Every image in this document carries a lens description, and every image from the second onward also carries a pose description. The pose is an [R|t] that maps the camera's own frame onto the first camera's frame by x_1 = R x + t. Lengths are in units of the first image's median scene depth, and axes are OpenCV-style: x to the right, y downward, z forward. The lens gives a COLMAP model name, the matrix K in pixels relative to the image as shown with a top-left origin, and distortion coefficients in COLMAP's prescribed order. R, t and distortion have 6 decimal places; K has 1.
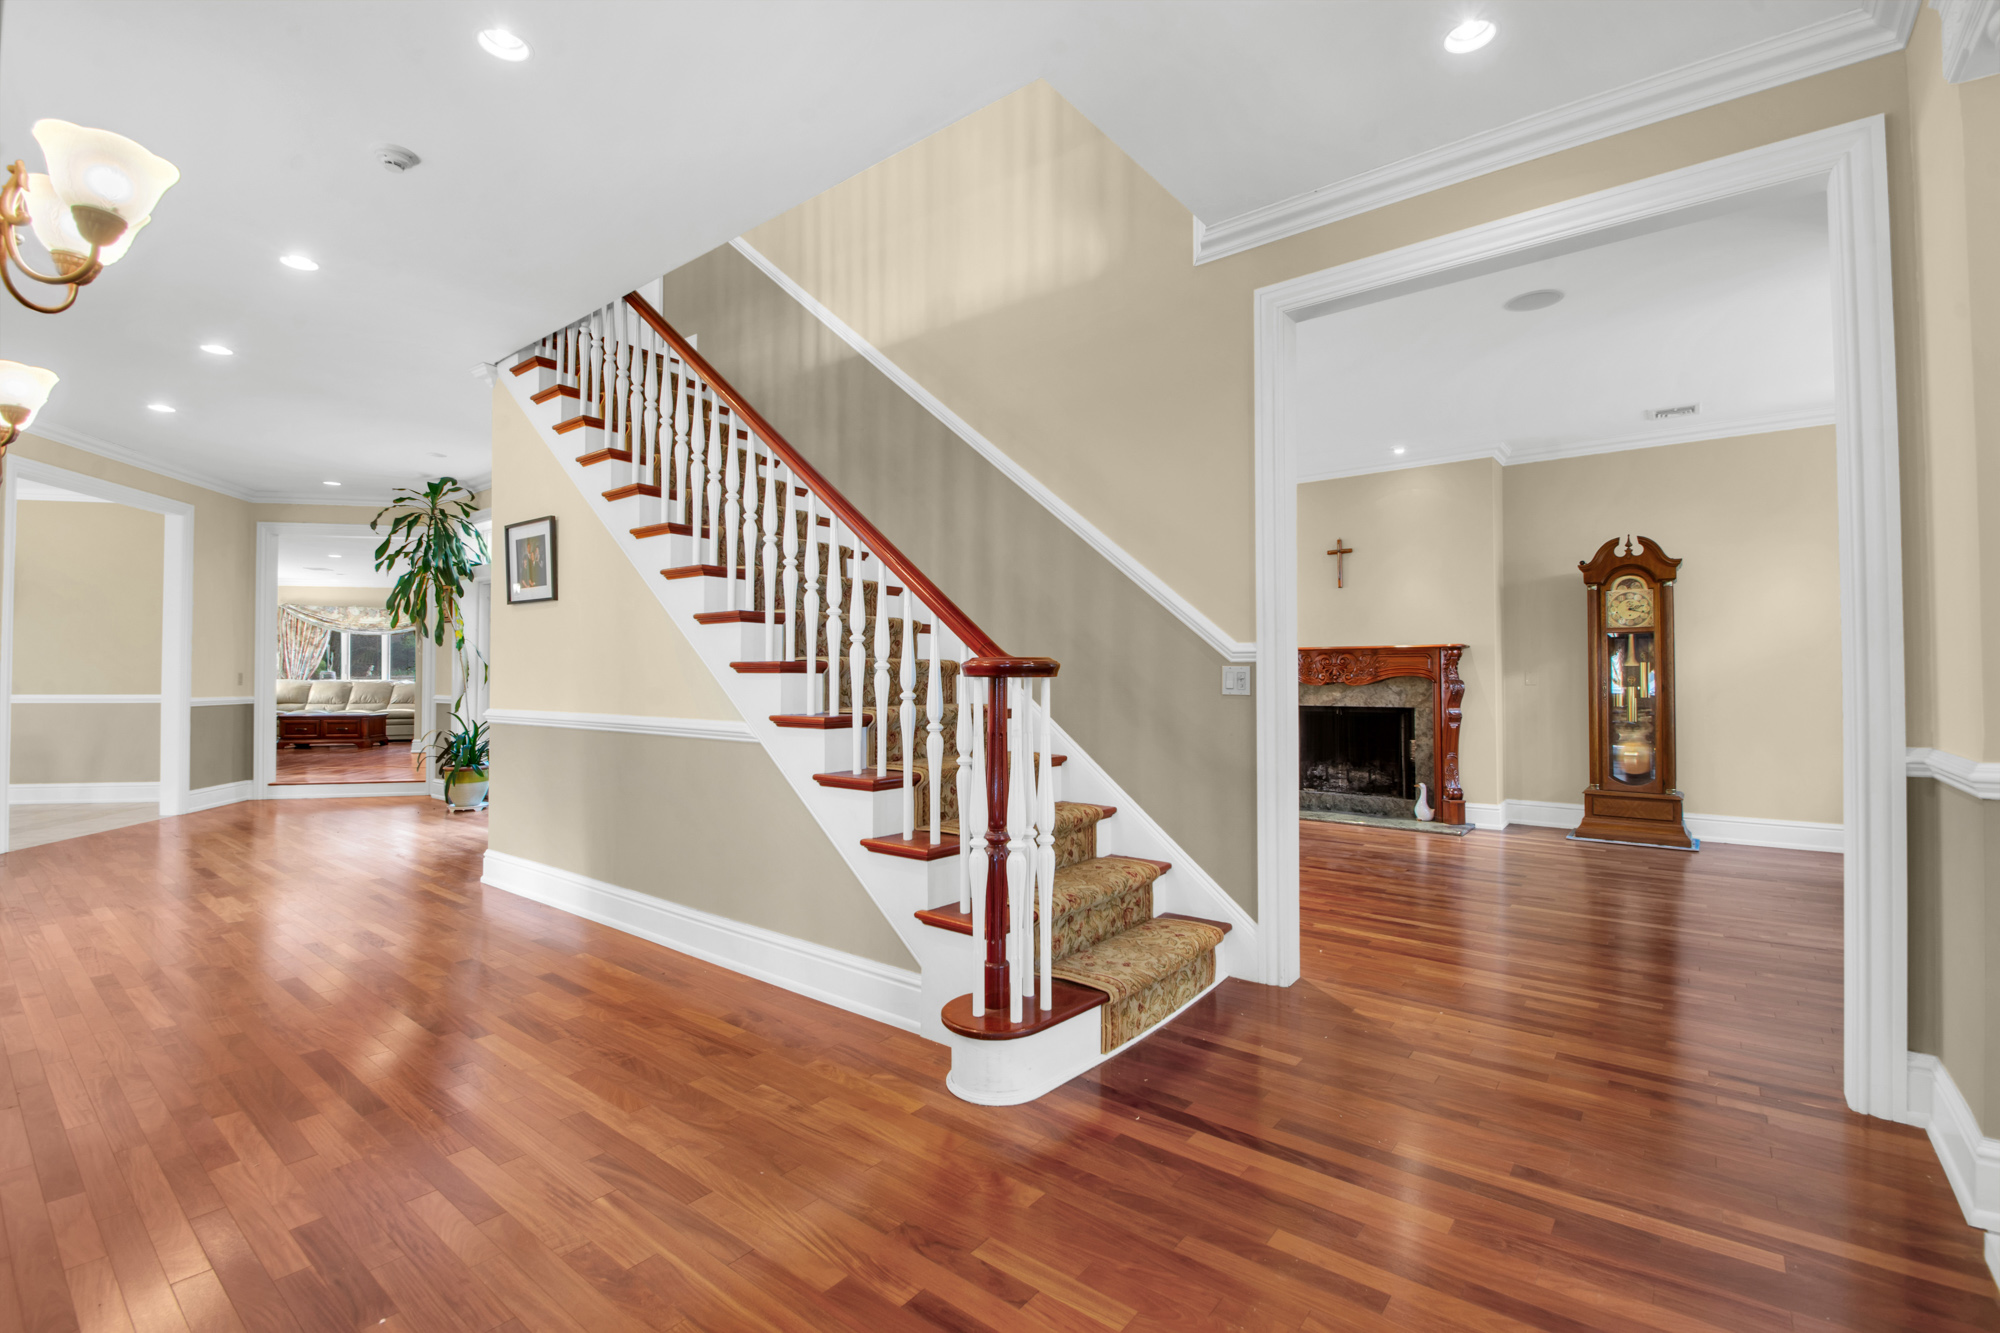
lens RADIAL K [[879.6, 0, 977.9], [0, 879.6, 654.9], [0, 0, 1]] dist [-0.013916, -0.005370]
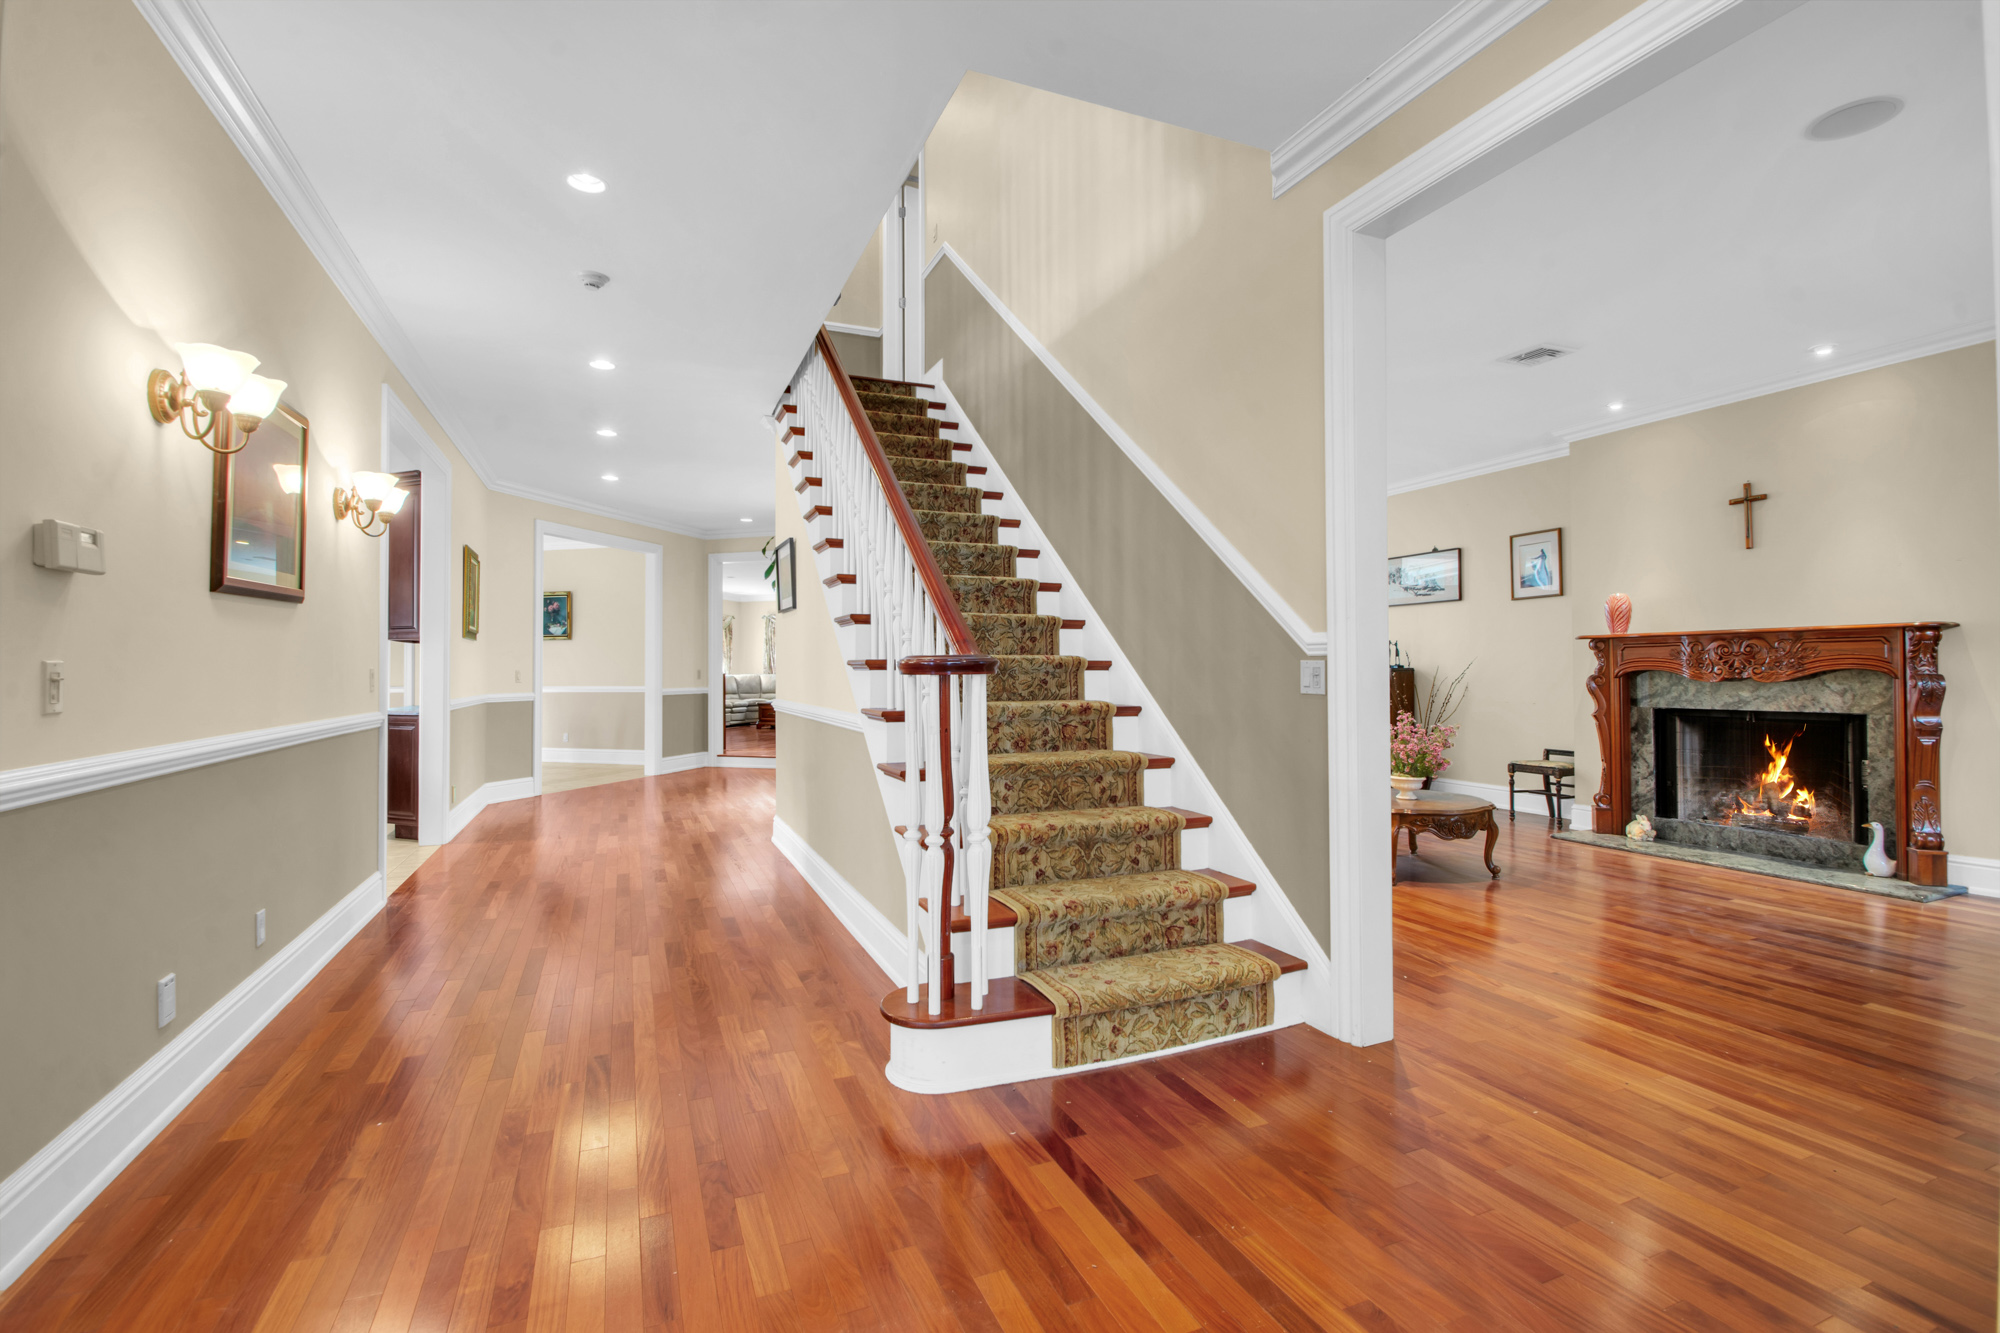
lens RADIAL K [[879.6, 0, 999.9], [0, 879.6, 658.1], [0, 0, 1]] dist [-0.013916, -0.005370]
pose [[0.878699, -0.009337, -0.477286, 0.242569], [0.014243, 0.999876, 0.006661, 0.000407], [0.477164, -0.012651, 0.878723, 0.060871]]
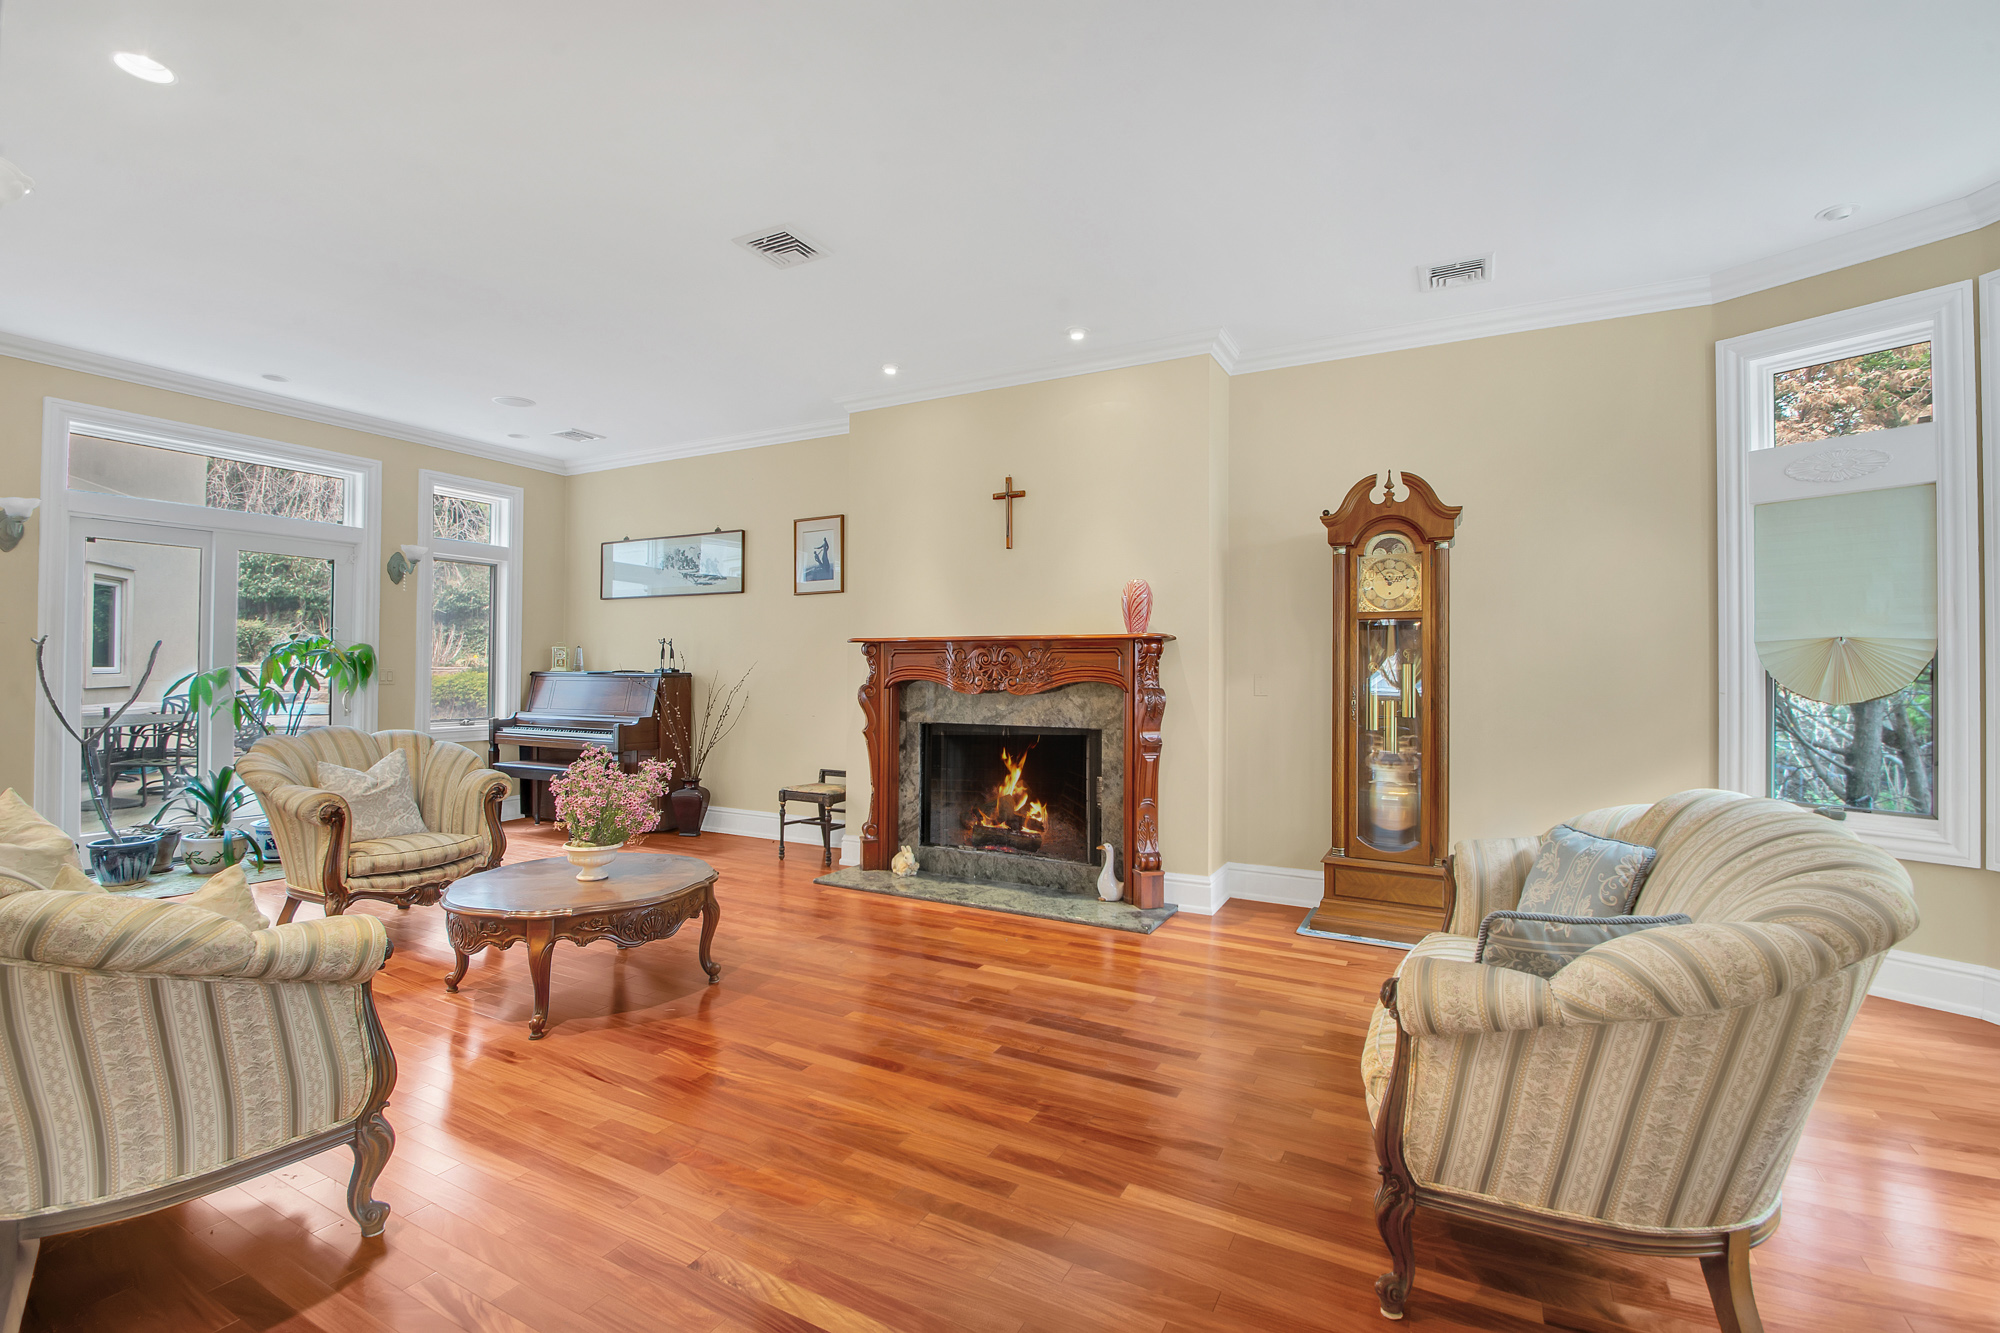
lens RADIAL K [[879.6, 0, 994.4], [0, 879.6, 661.7], [0, 0, 1]] dist [-0.013916, -0.005370]
pose [[0.981477, 0.009792, 0.191329, 0.324030], [-0.012394, 0.999846, 0.012406, 0.001318], [-0.191178, -0.014547, 0.981448, 0.399806]]
